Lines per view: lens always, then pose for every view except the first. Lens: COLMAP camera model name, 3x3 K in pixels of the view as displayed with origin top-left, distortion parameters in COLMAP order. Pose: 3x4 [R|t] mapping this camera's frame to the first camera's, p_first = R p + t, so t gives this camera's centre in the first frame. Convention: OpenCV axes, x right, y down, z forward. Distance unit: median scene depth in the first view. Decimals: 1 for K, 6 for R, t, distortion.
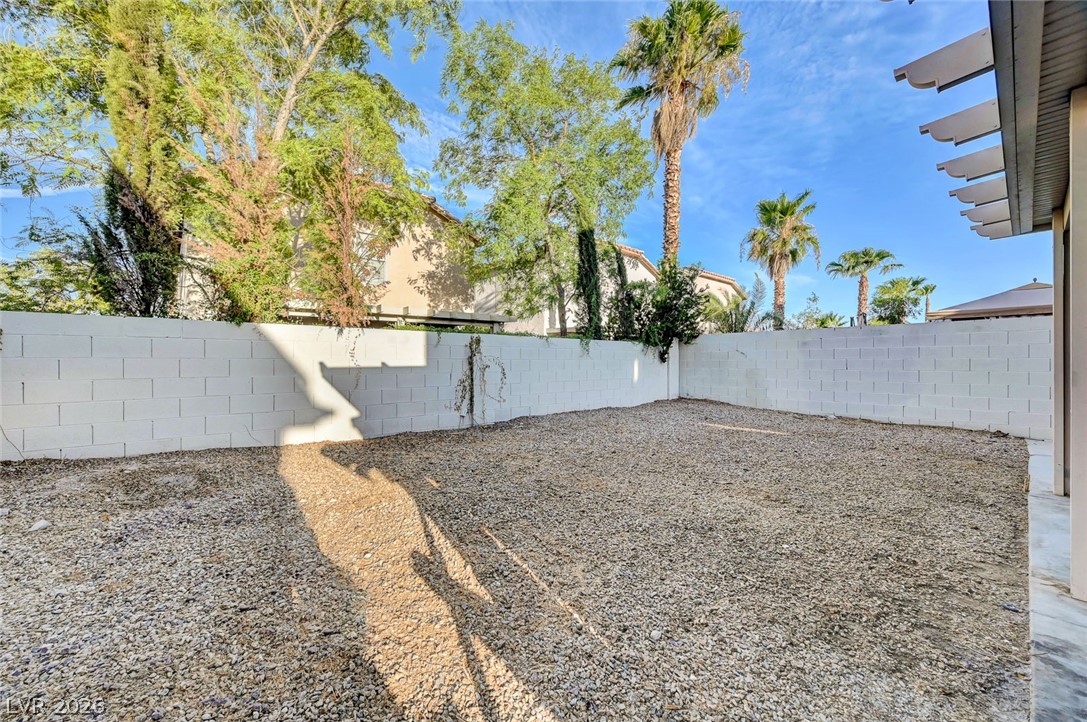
lens RADIAL K [[431.4, 0, 540.6], [0, 431.4, 366.9], [0, 0, 1]] dist [-0.000923, -0.000003]
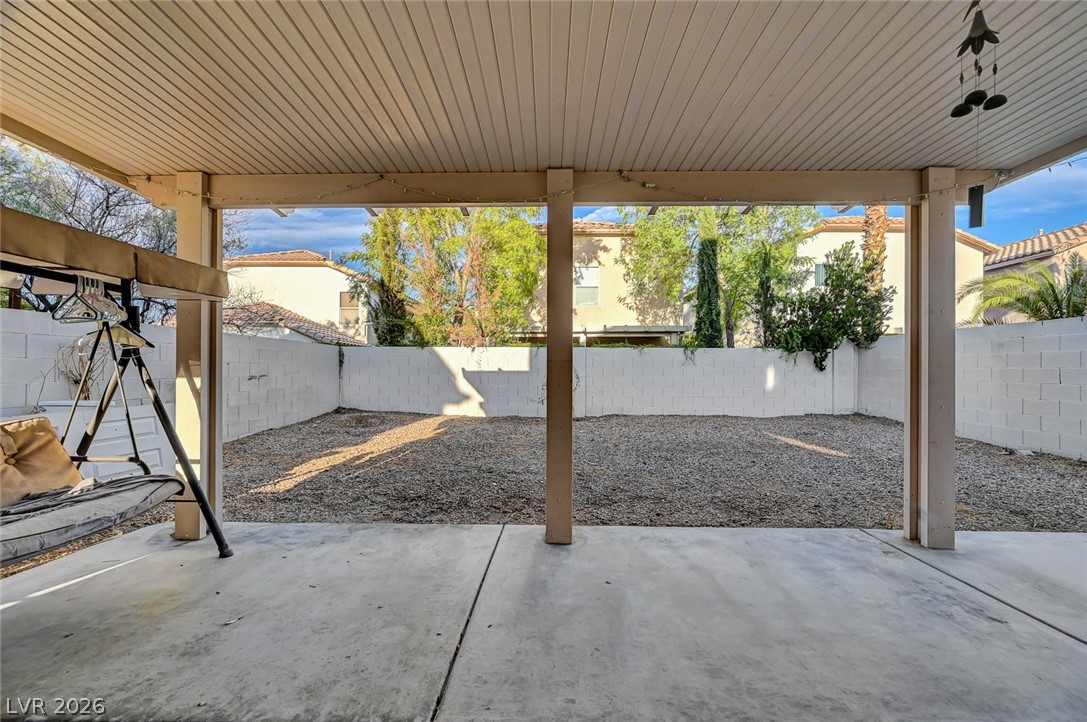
lens RADIAL K [[431.4, 0, 540.6], [0, 431.4, 366.9], [0, 0, 1]] dist [-0.000923, -0.000003]
pose [[0.733552, 0.001786, -0.679631, 0.541325], [-0.013827, 0.999829, -0.012297, 0.000390], [0.679493, 0.018418, 0.733451, -0.019989]]
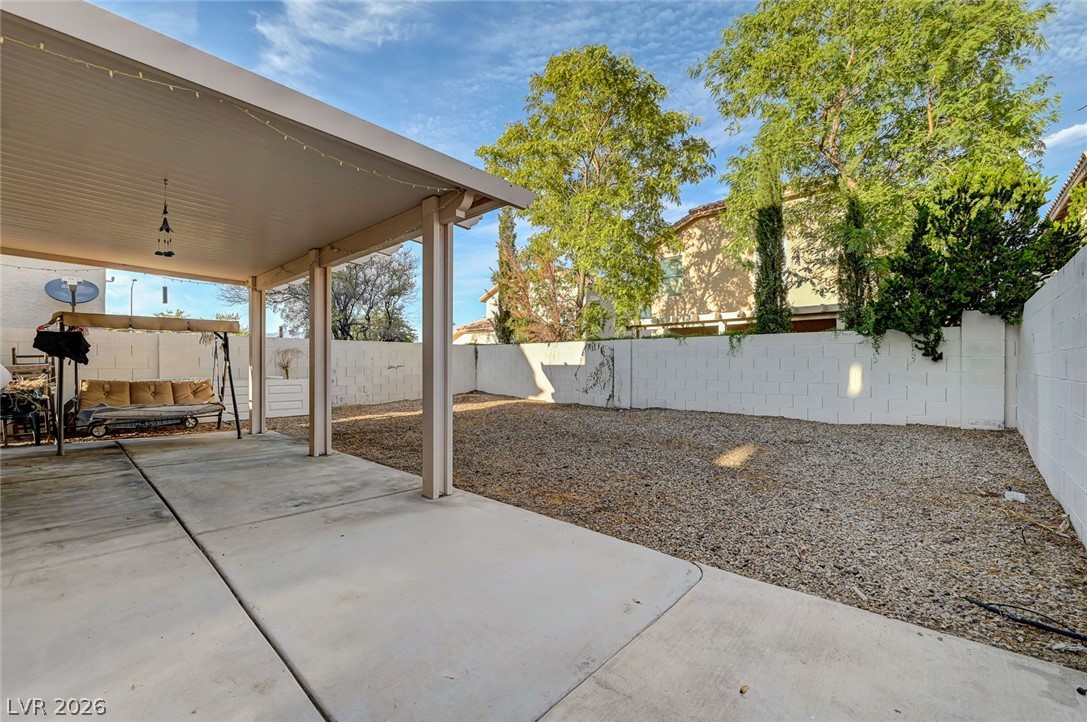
lens RADIAL K [[453.3, 0, 541.8], [0, 453.3, 360.5], [0, 0, 1]] dist [0.030713, -0.000128]
pose [[0.099556, -0.000882, -0.995032, 0.997903], [-0.011343, 0.999934, -0.002021, -0.005022], [0.994967, 0.011488, 0.099539, 0.490396]]
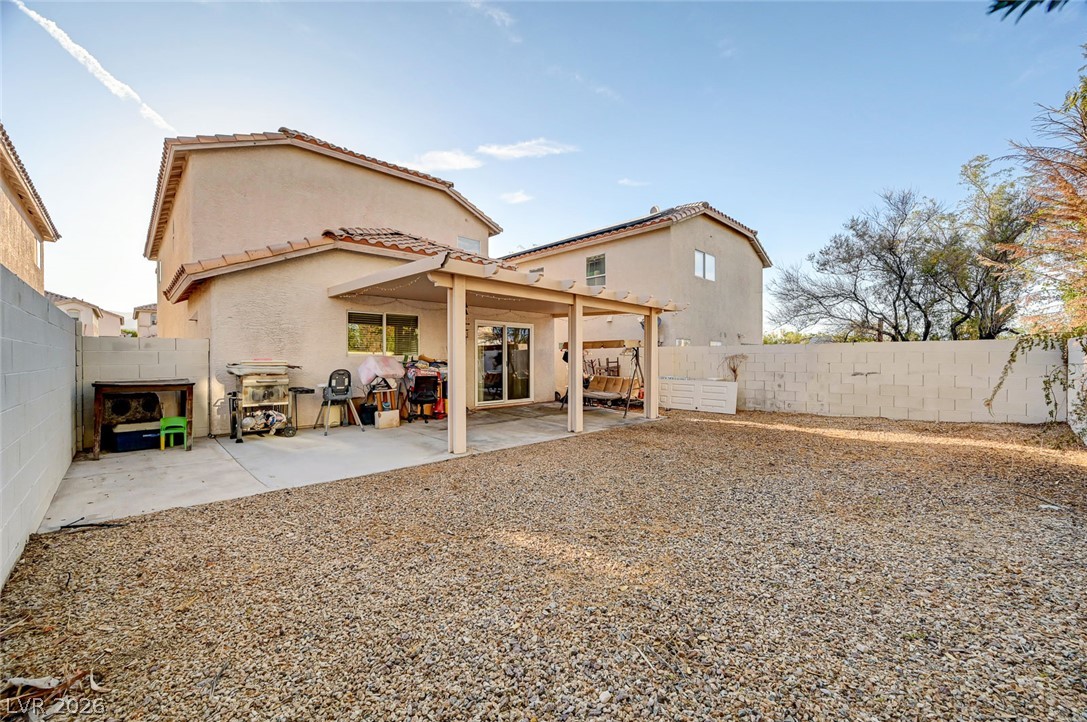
lens RADIAL K [[426.0, 0, 543.5], [0, 426.0, 361.0], [0, 0, 1]] dist [0.000177, 0.010218]
pose [[-0.998708, 0.003787, -0.050674, 0.421928], [0.003106, 0.999904, 0.013510, -0.027802], [0.050720, 0.013335, -0.998624, 1.128003]]
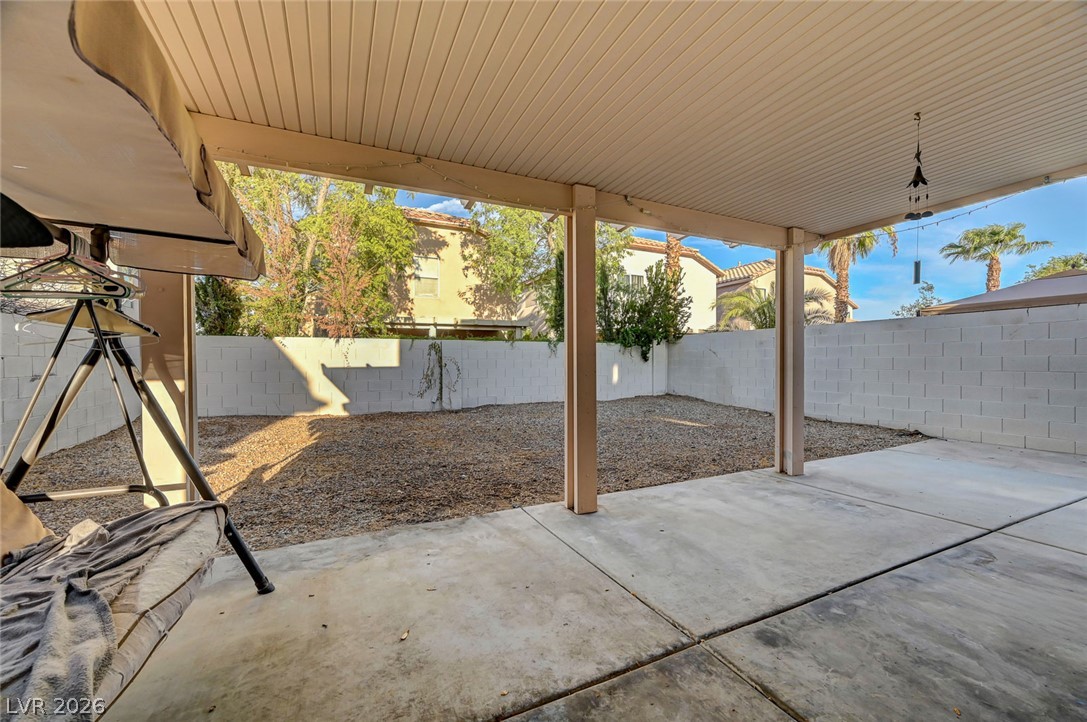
lens RADIAL K [[431.4, 0, 540.6], [0, 431.4, 366.9], [0, 0, 1]] dist [-0.000923, -0.000003]
pose [[0.960315, 0.002108, -0.278911, 0.393389], [-0.001513, 0.999996, 0.002349, 0.001527], [0.278914, -0.001834, 0.960314, -0.143273]]
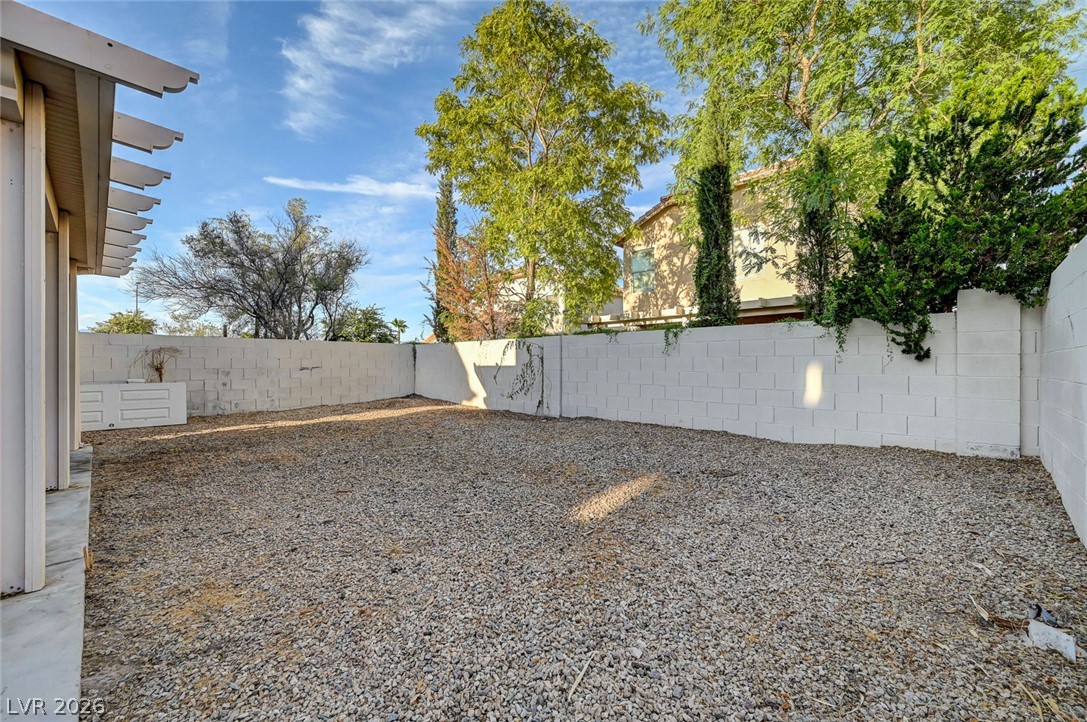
lens RADIAL K [[426.0, 0, 543.5], [0, 426.0, 361.0], [0, 0, 1]] dist [0.000177, 0.010218]
pose [[0.074207, -0.000750, -0.997243, 0.786447], [-0.009736, 0.999952, -0.001477, -0.006987], [0.997195, 0.009819, 0.074196, 0.718087]]
